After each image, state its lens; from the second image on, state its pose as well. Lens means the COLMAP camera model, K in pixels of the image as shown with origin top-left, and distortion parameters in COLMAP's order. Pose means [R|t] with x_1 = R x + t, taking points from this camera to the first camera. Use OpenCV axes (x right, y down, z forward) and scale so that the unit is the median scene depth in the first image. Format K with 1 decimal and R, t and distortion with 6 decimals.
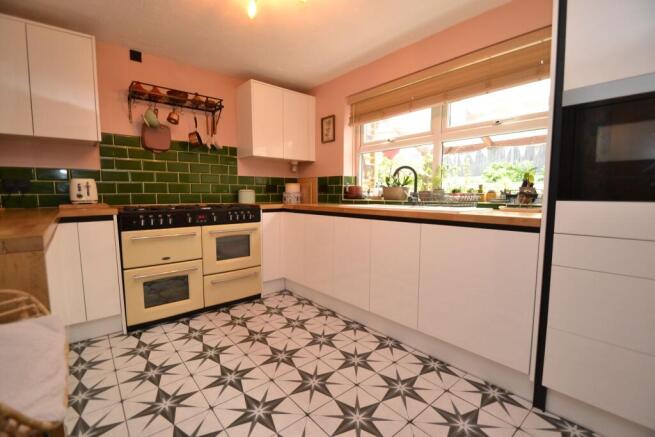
lens RADIAL K [[293.2, 0, 326.4], [0, 293.2, 220.6], [0, 0, 1]] dist [0.009345, -0.008948]
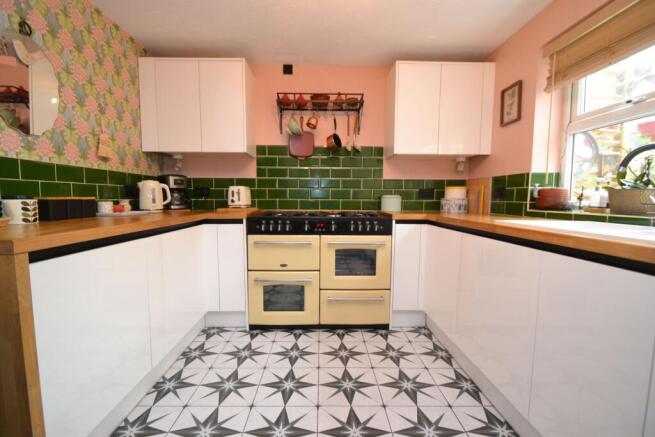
lens RADIAL K [[293.2, 0, 325.3], [0, 293.2, 219.6], [0, 0, 1]] dist [0.009345, -0.008948]
pose [[0.766781, 0.050693, -0.639904, 0.145791], [-0.064784, 0.997898, 0.001425, -0.027585], [0.638631, 0.040363, 0.768453, 0.265785]]
